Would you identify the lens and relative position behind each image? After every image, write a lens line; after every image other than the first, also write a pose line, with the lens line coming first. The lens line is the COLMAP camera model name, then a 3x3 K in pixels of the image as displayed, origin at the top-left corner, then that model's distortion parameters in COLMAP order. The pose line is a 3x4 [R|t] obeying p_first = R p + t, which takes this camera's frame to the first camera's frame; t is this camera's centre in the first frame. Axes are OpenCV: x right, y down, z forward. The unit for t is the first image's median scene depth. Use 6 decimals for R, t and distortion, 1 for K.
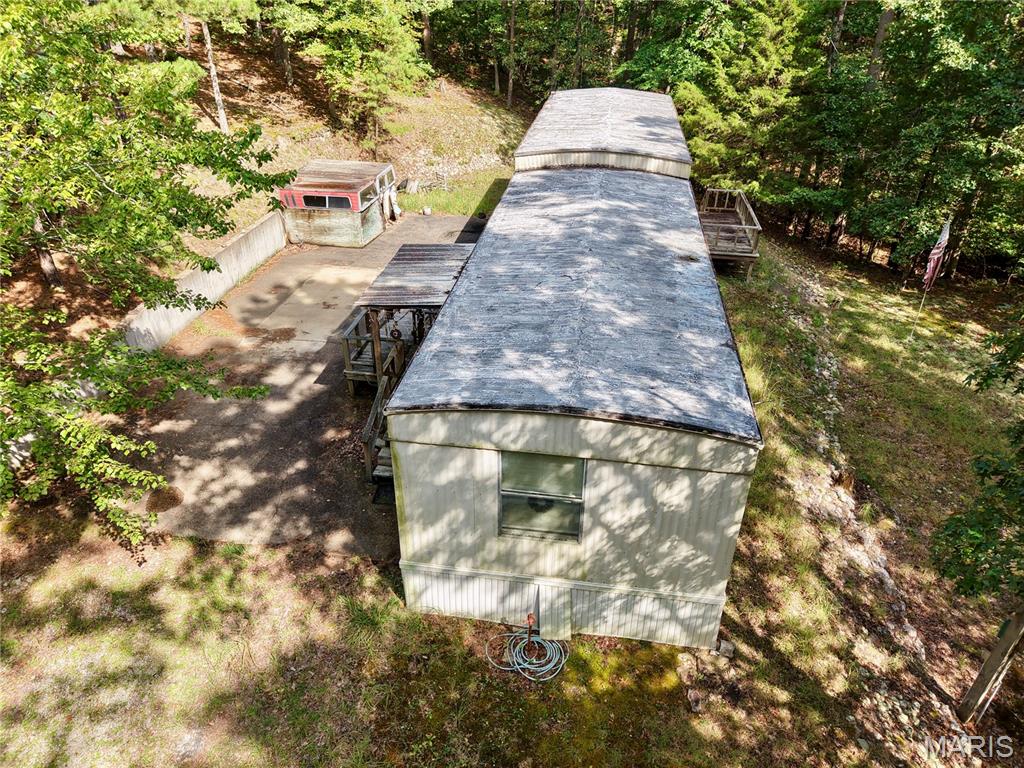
lens RADIAL K [[692.5, 0, 512.0], [0, 692.5, 384.0], [0, 0, 1]] dist [0.037822, -0.030080]
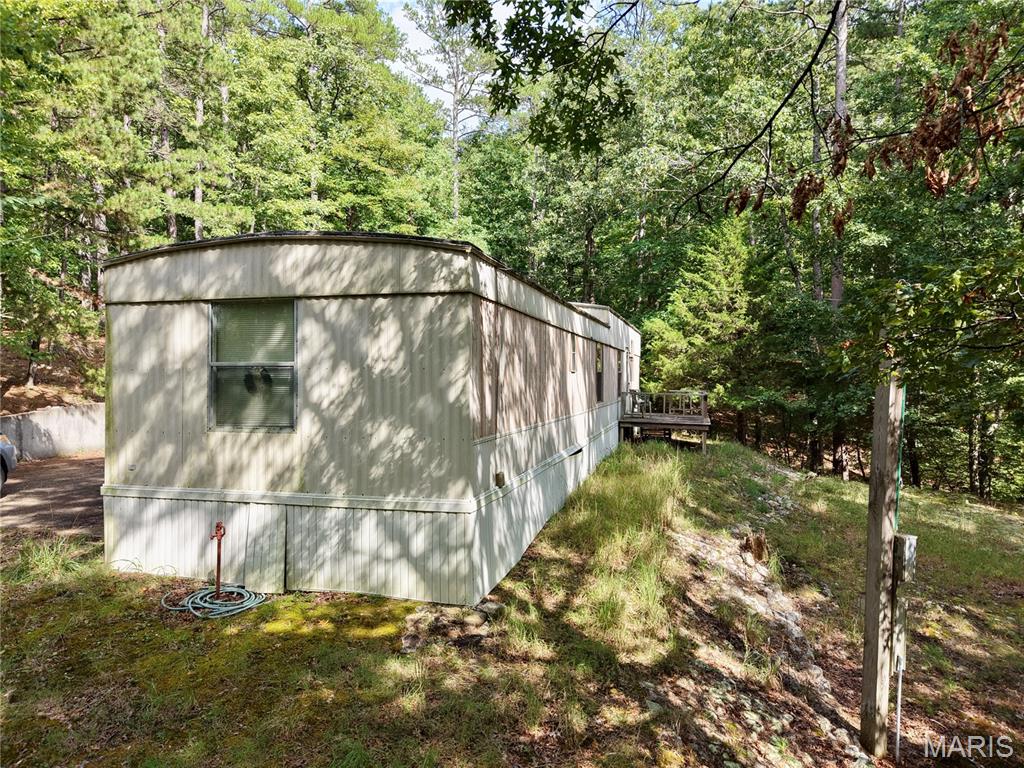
lens RADIAL K [[692.5, 0, 512.0], [0, 692.5, 384.0], [0, 0, 1]] dist [0.037822, -0.030080]
pose [[0.995193, -0.021867, -0.095457, 0.417409], [-0.026353, 0.878993, -0.476106, 0.526173], [0.094317, 0.476333, 0.874192, 0.292992]]
